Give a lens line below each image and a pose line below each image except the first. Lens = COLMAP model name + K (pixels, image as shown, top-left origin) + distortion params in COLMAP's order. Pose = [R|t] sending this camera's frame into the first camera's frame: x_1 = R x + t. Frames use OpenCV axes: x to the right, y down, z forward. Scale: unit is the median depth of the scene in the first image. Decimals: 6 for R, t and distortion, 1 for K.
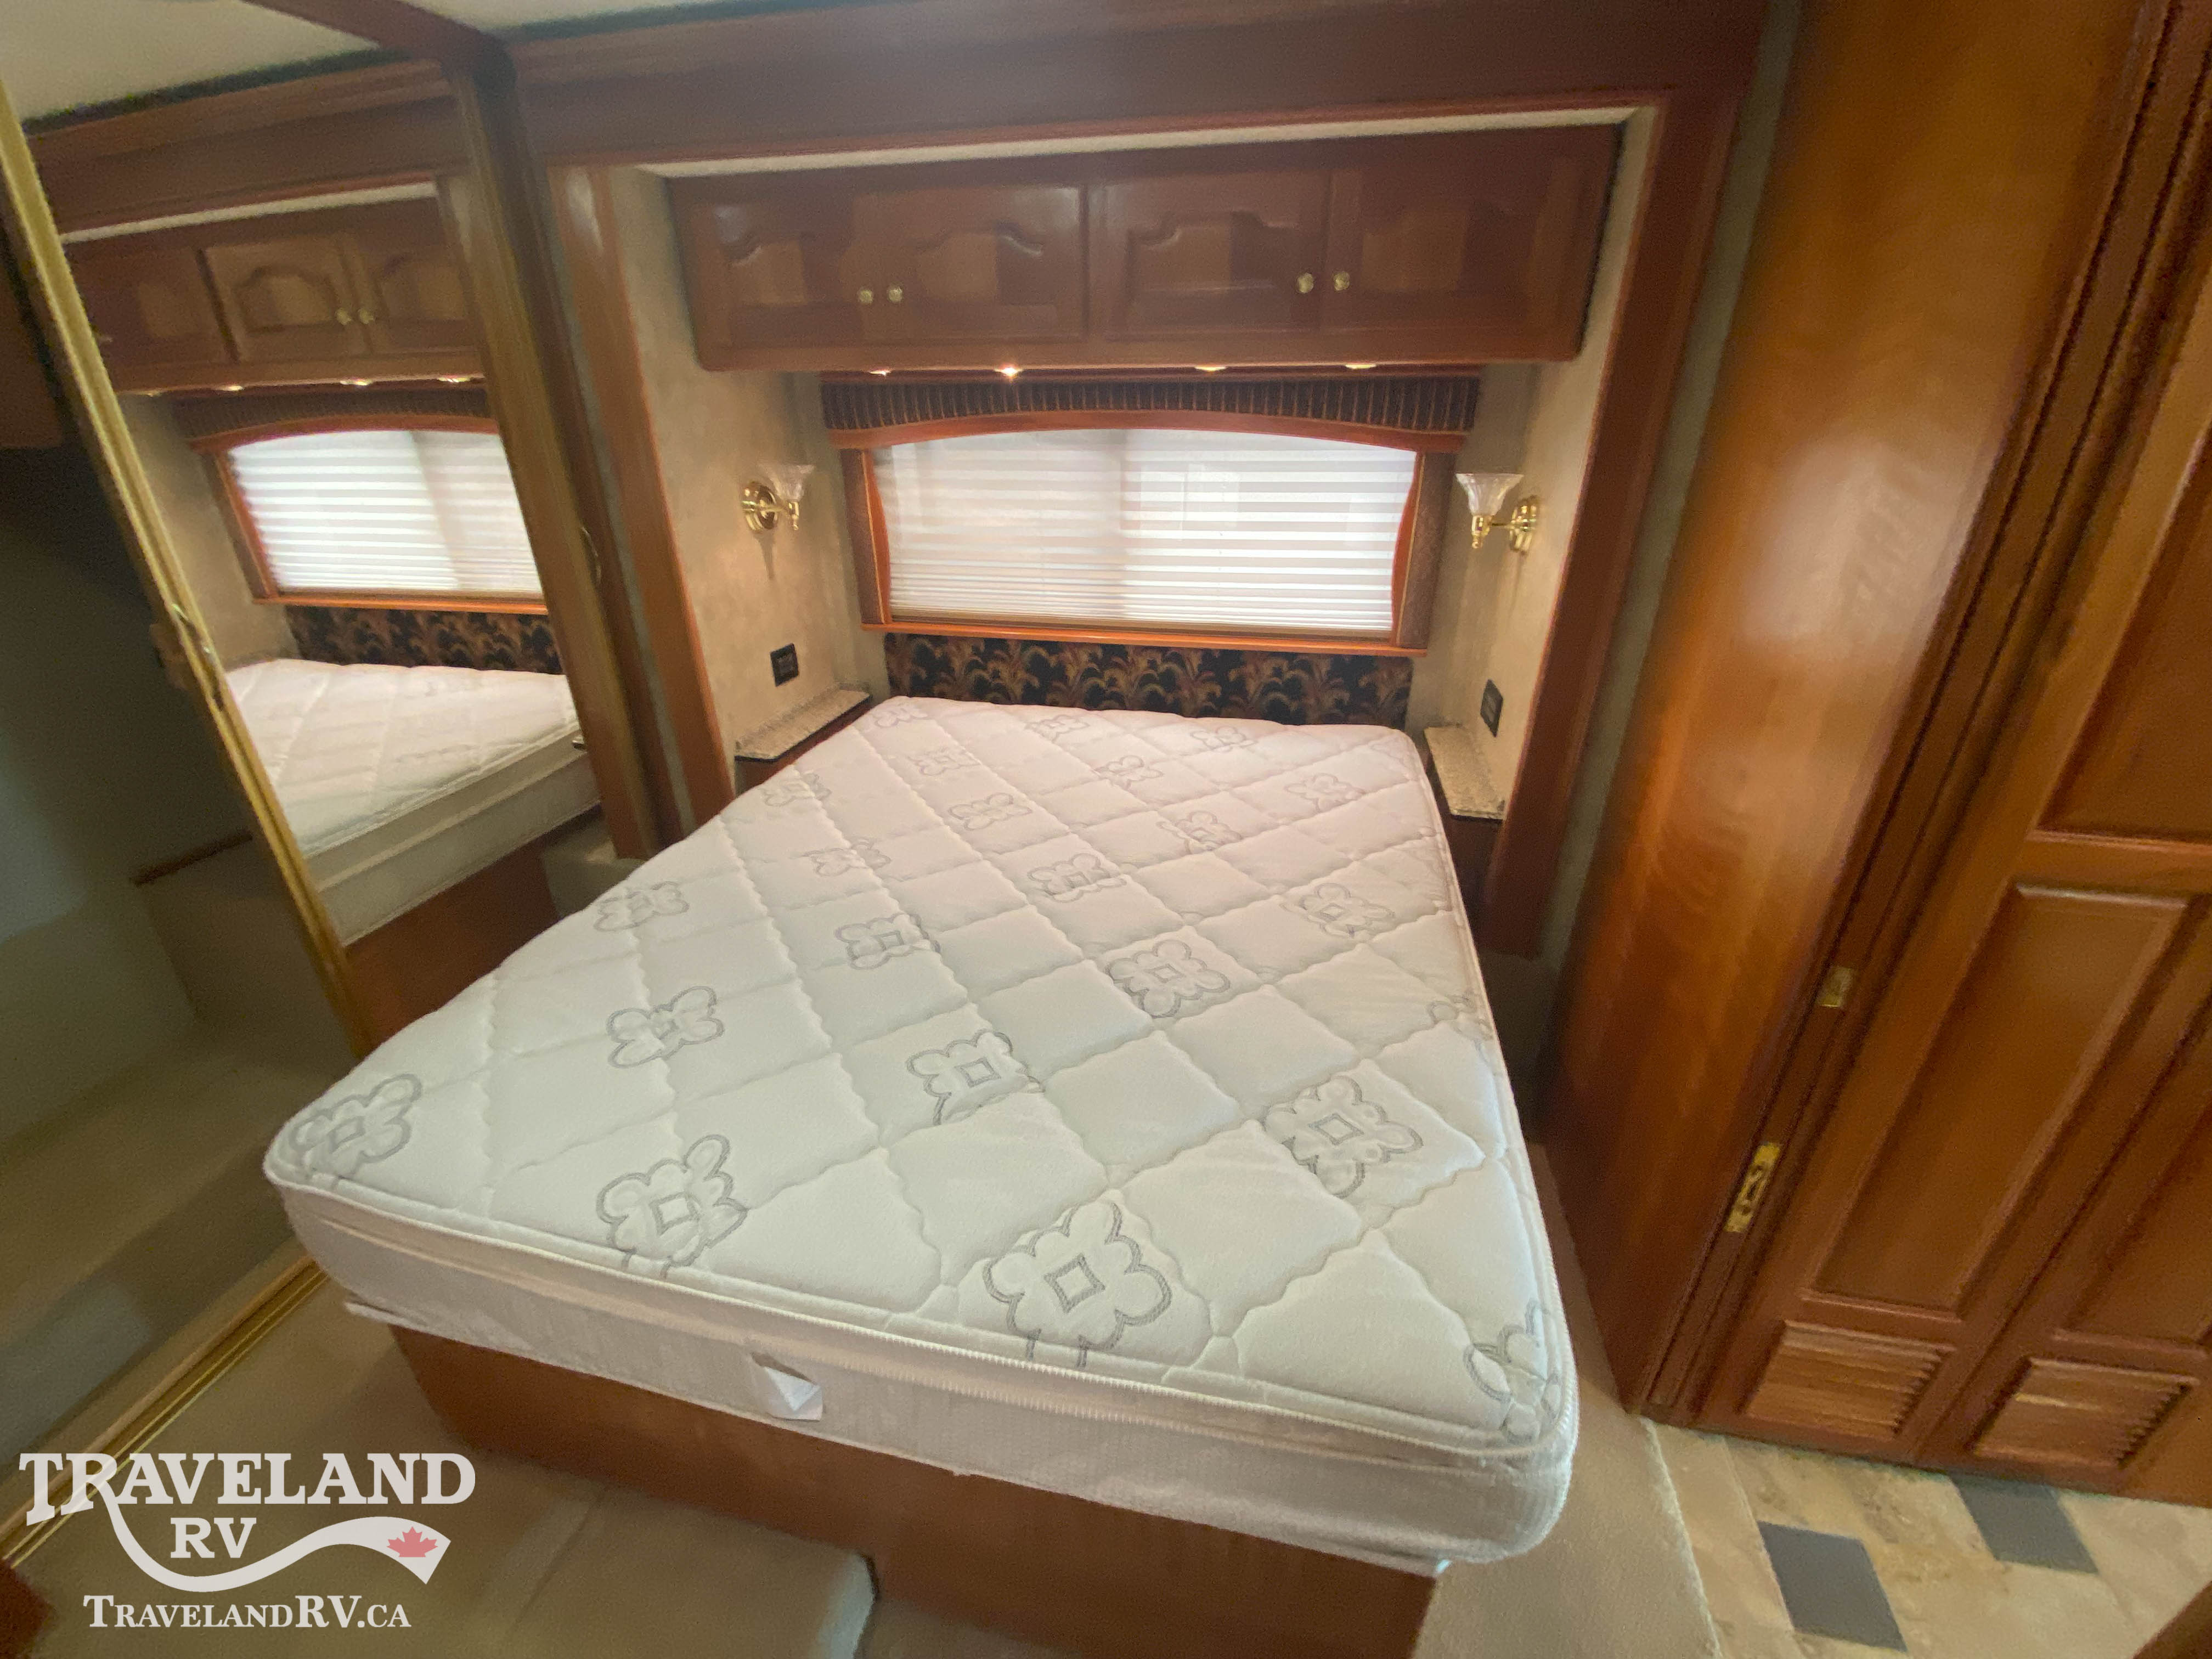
lens RADIAL K [[887.2, 0, 1107.8], [0, 887.2, 835.9], [0, 0, 1]] dist [-0.003580, -0.010022]
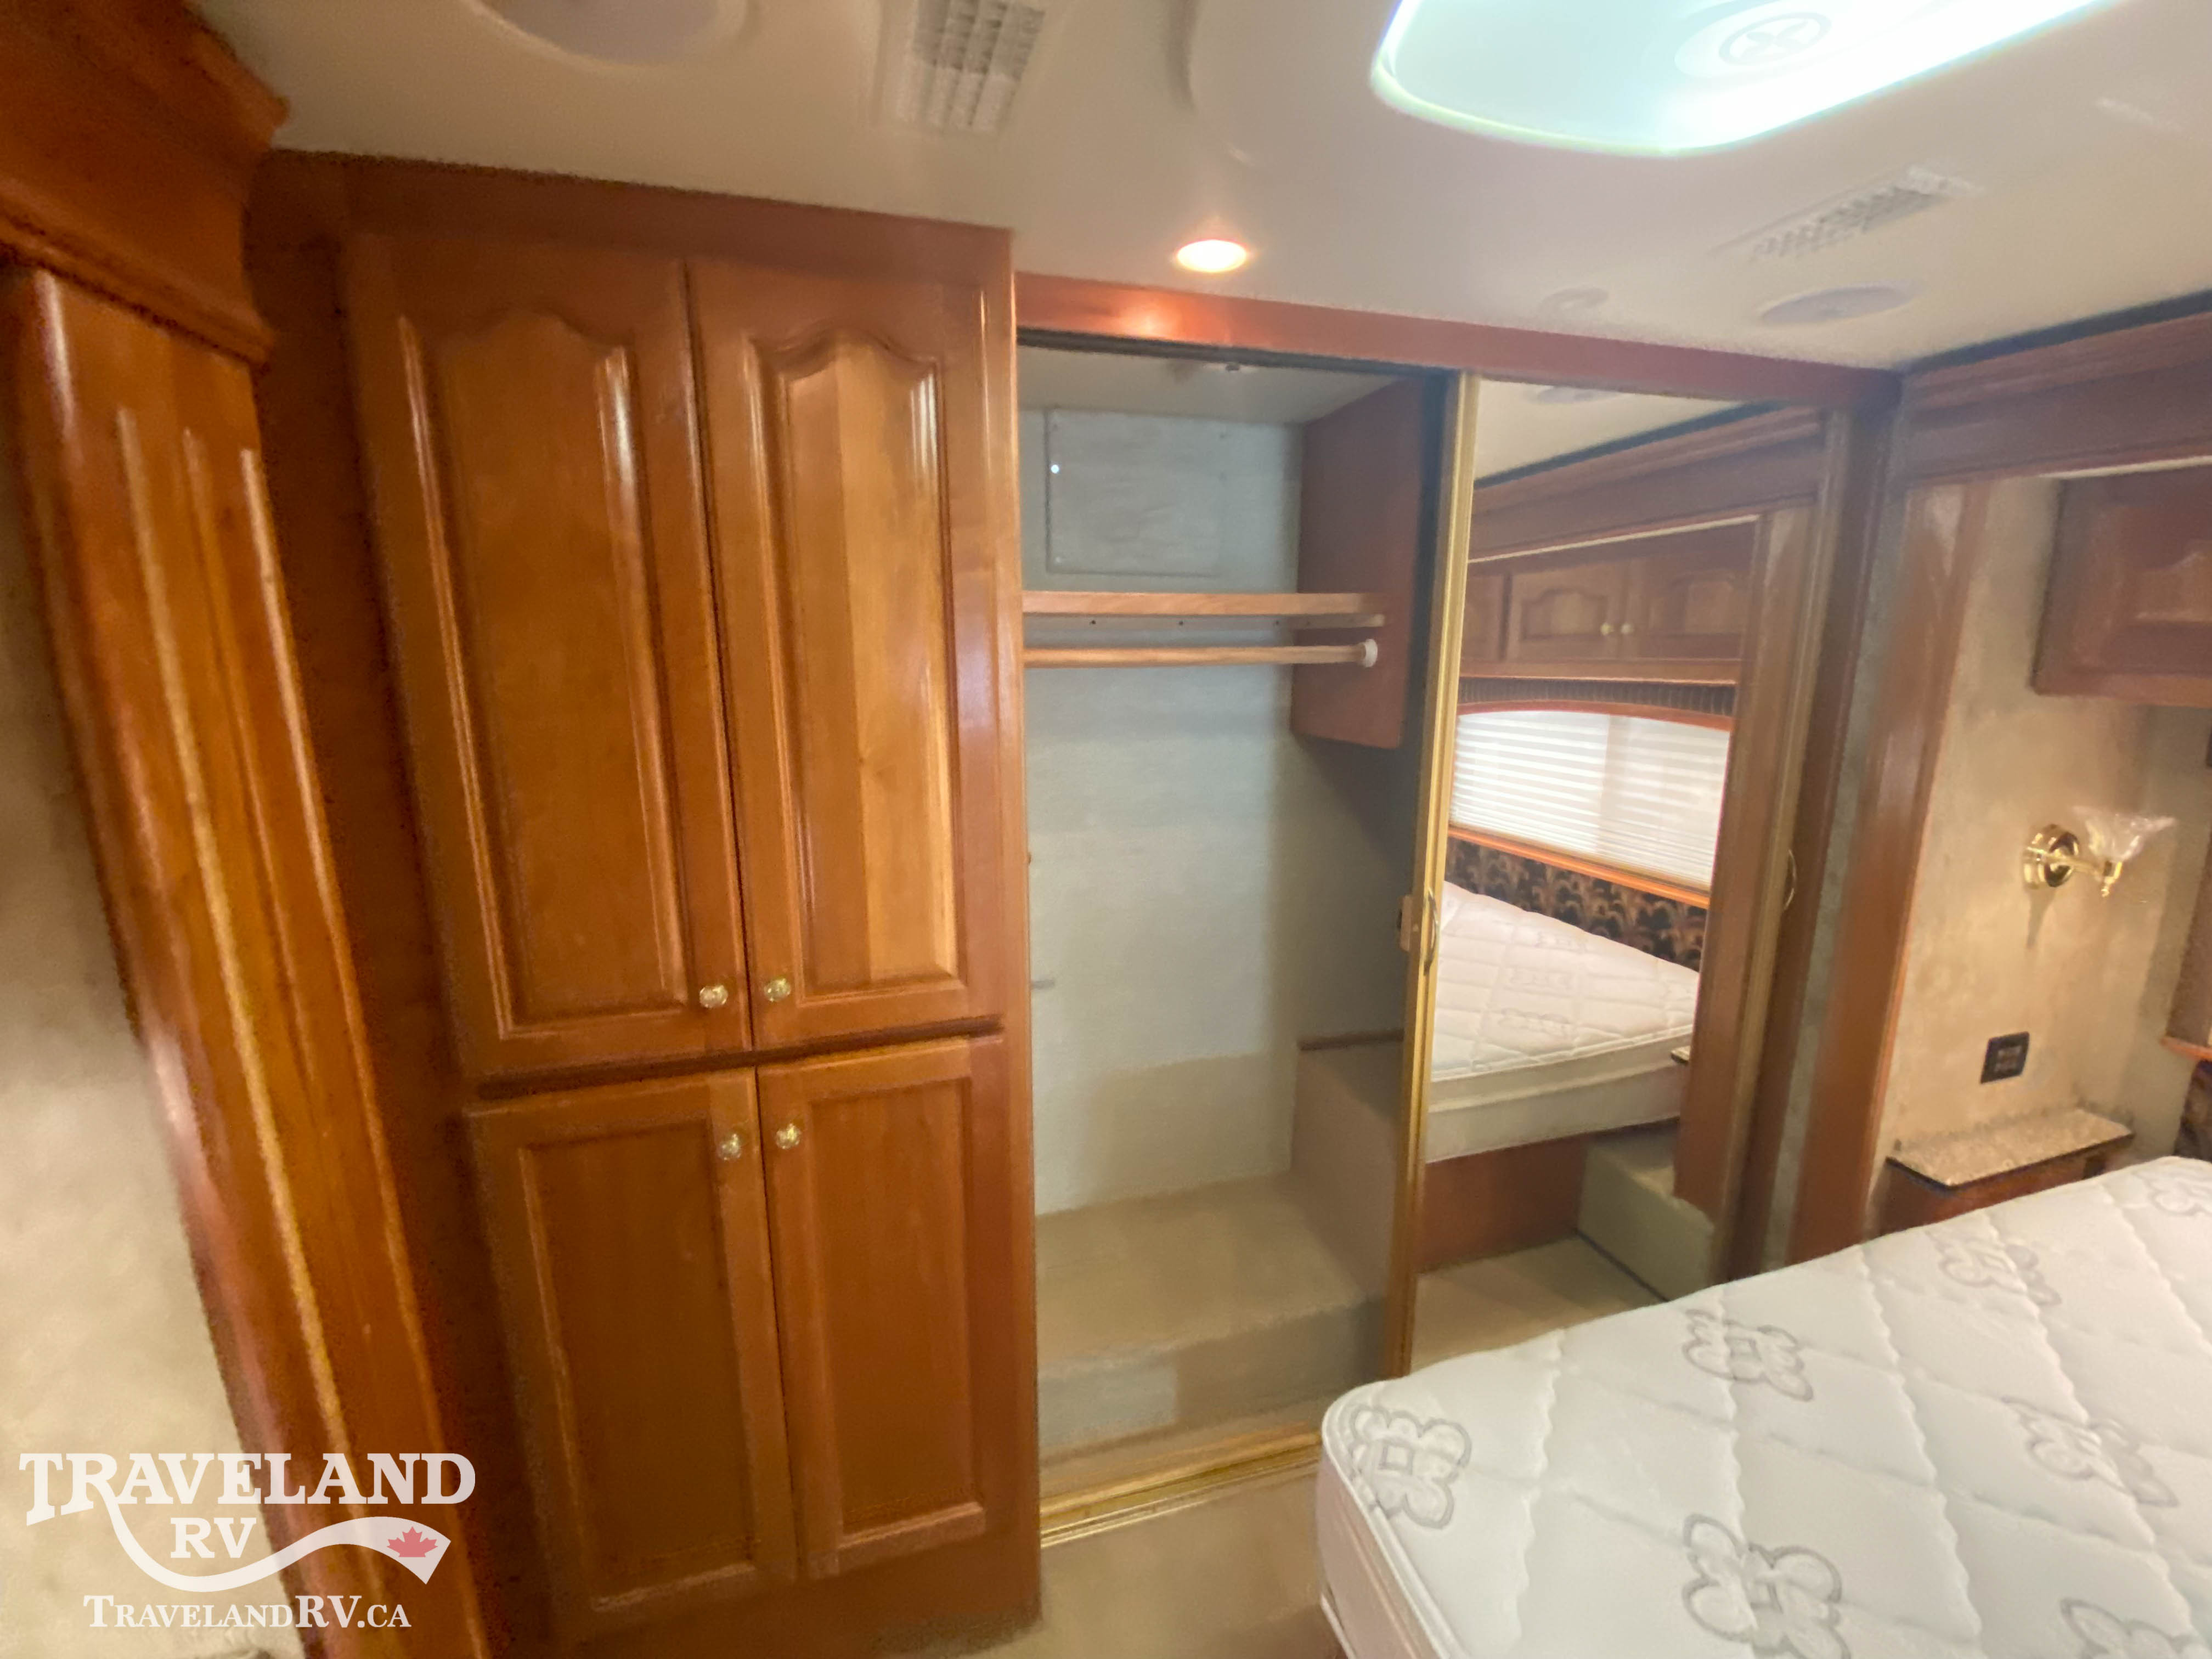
lens RADIAL K [[887.2, 0, 1088.7], [0, 887.2, 827.7], [0, 0, 1]] dist [-0.003580, -0.010022]
pose [[0.464609, 0.174469, -0.868158, -0.154606], [-0.377480, 0.925880, -0.015945, -0.089680], [0.801029, 0.335121, 0.496031, -0.003005]]
